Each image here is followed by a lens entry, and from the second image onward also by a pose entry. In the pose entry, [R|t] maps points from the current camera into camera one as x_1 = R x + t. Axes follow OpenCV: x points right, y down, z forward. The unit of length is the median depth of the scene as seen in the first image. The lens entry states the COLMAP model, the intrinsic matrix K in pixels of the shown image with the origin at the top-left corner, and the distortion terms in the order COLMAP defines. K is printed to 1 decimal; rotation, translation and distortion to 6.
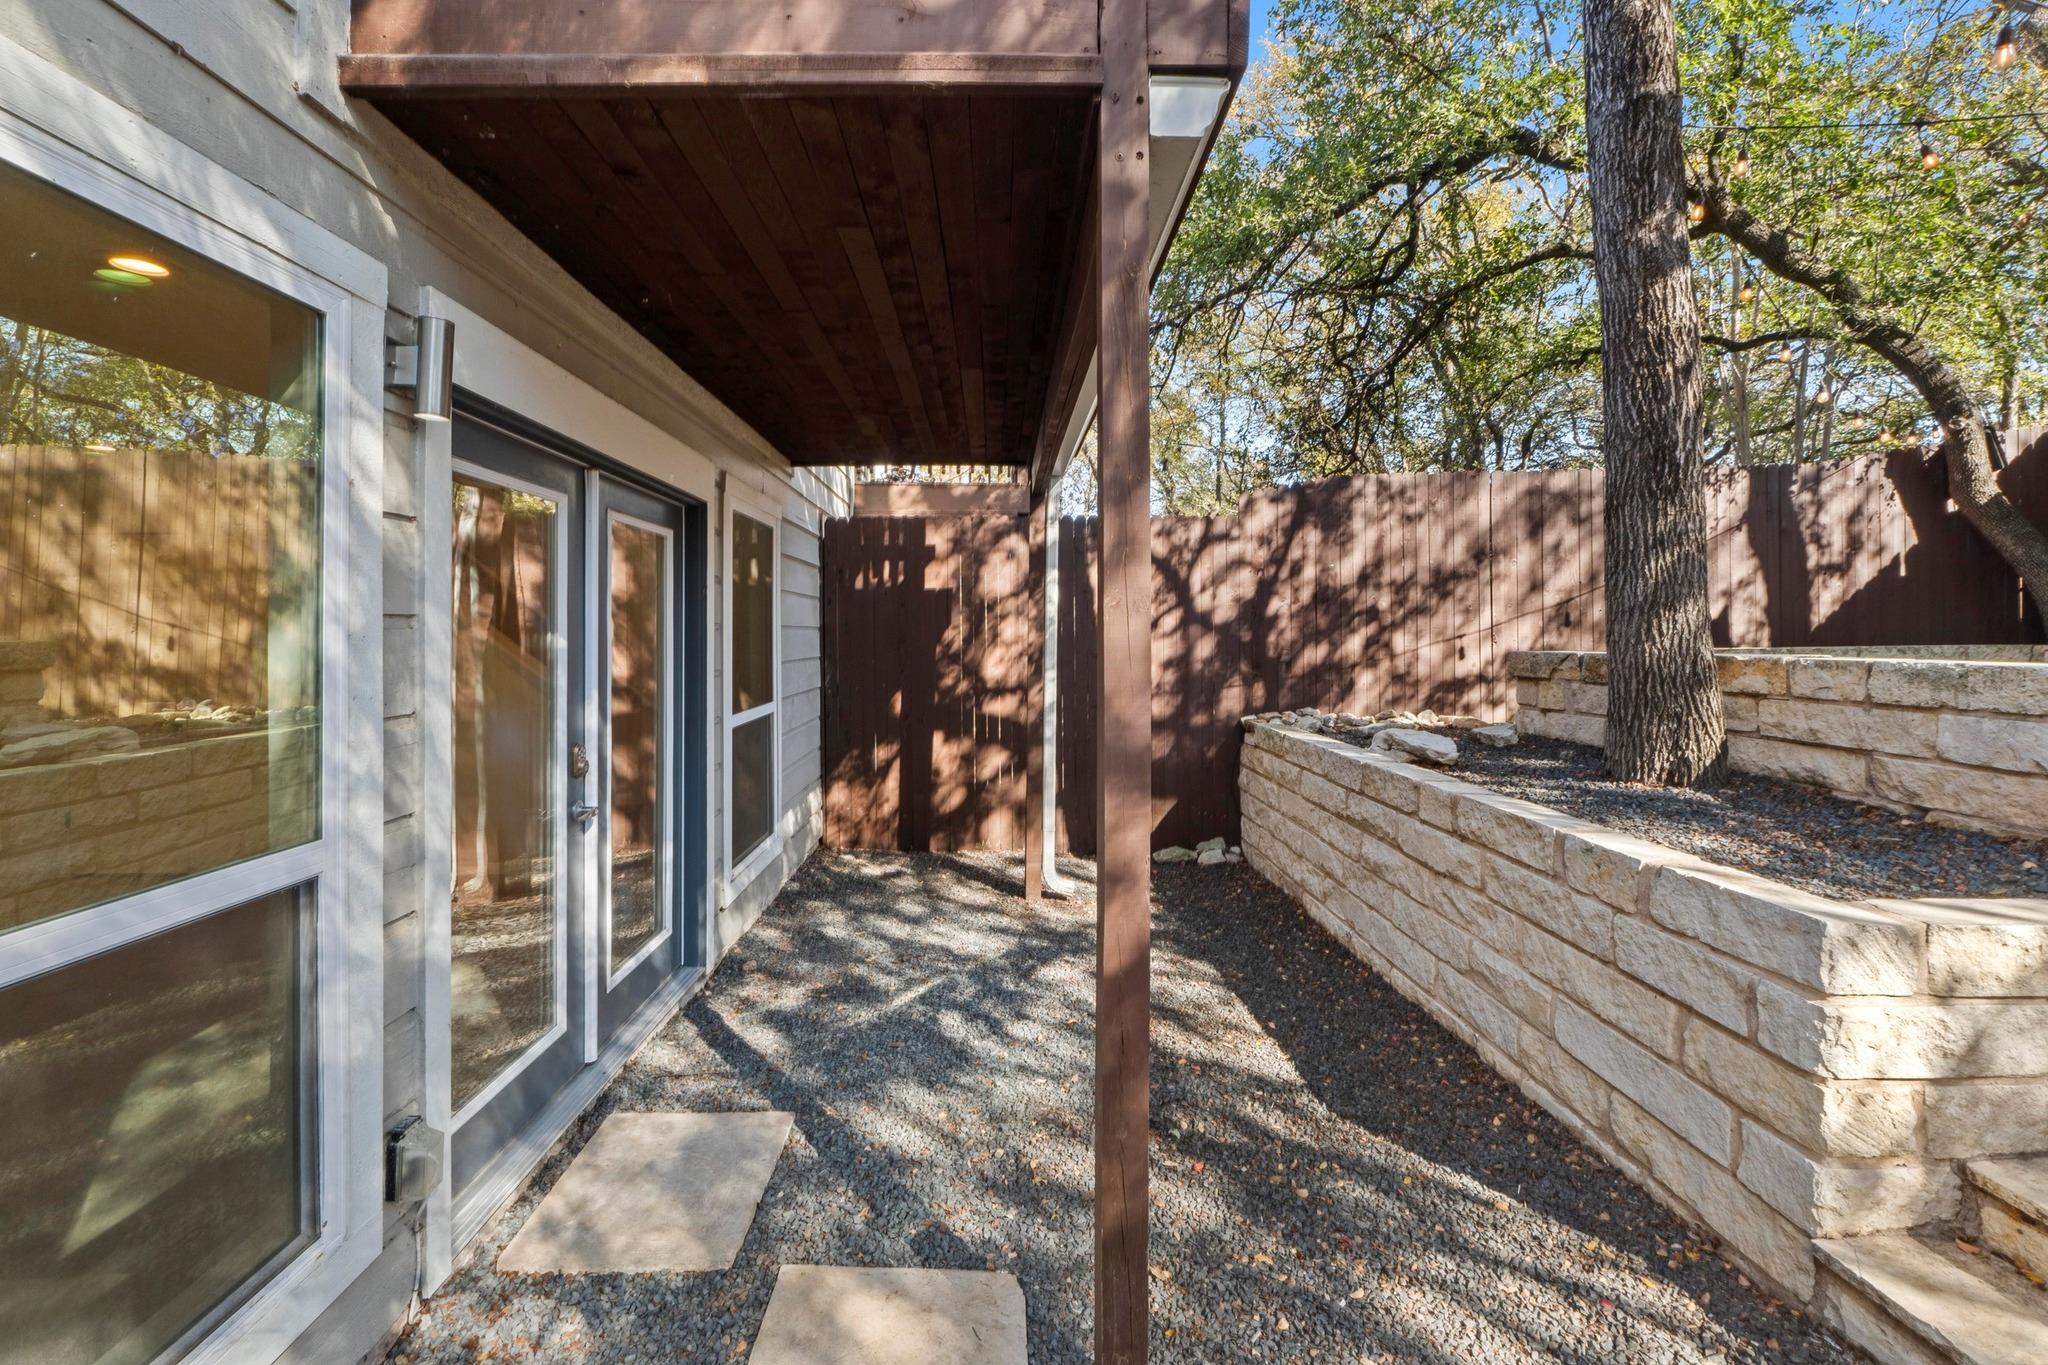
lens RADIAL K [[884.2, 0, 1020.2], [0, 884.2, 640.9], [0, 0, 1]] dist [-0.010300, 0.000746]
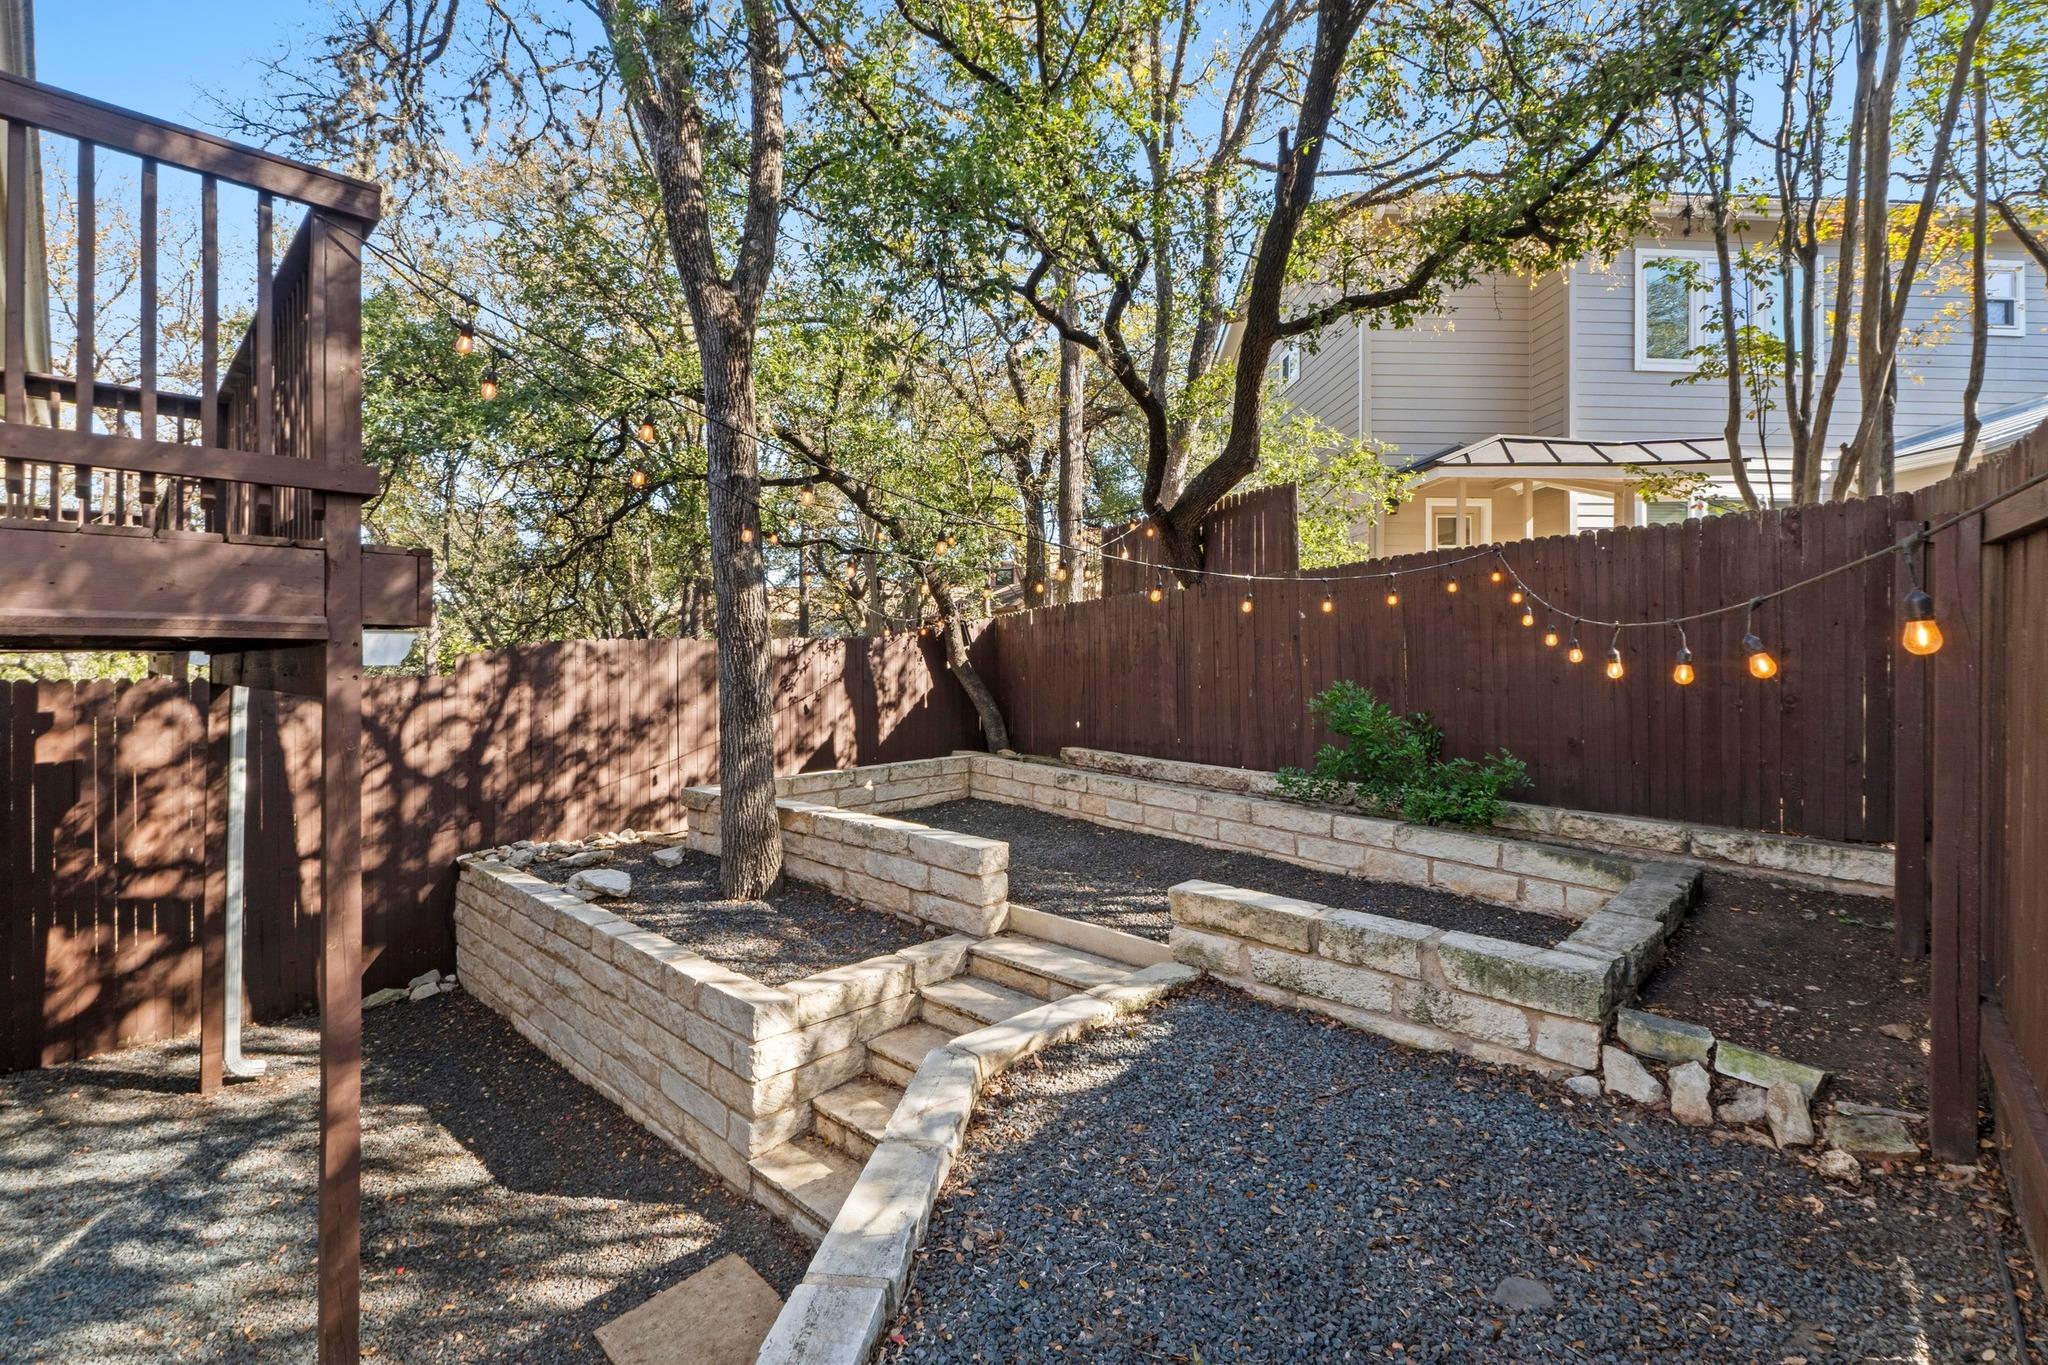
lens RADIAL K [[886.8, 0, 1028.2], [0, 886.8, 656.3], [0, 0, 1]] dist [-0.008239, 0.000473]
pose [[0.696799, 0.005883, 0.717243, -0.047520], [0.003883, 0.999921, -0.011973, -0.152997], [-0.717256, 0.011128, 0.696721, -0.297132]]
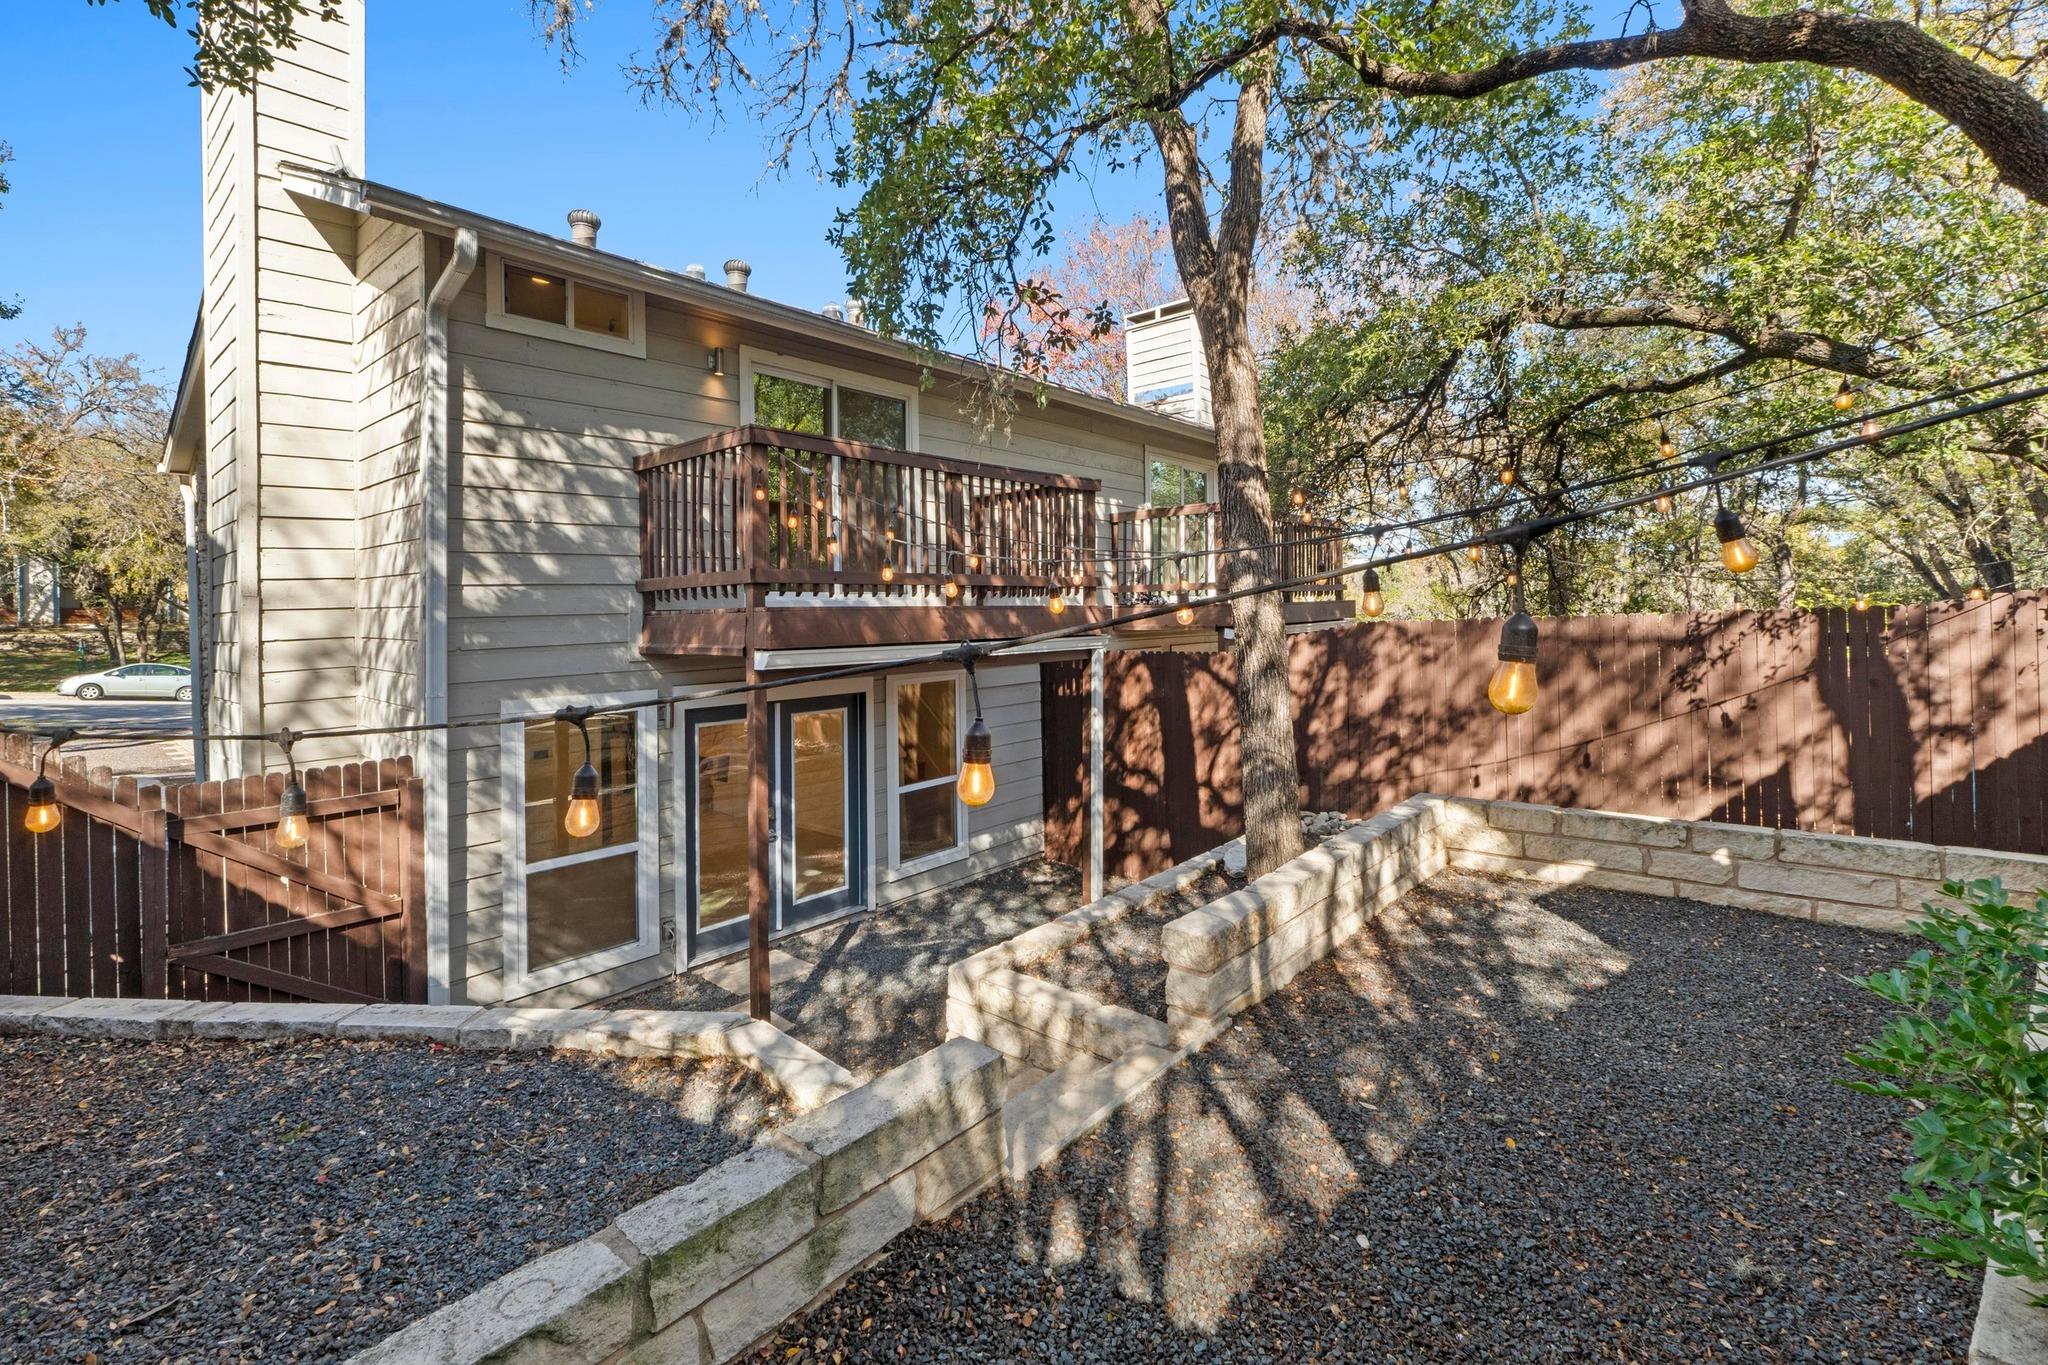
lens RADIAL K [[906.3, 0, 1025.9], [0, 906.3, 613.0], [0, 0, 1]] dist [-0.011388, -0.000058]
pose [[0.746757, -0.009053, -0.665035, 0.851541], [0.009235, 0.999952, -0.003243, -0.204387], [0.665033, -0.003720, 0.746805, -0.233056]]
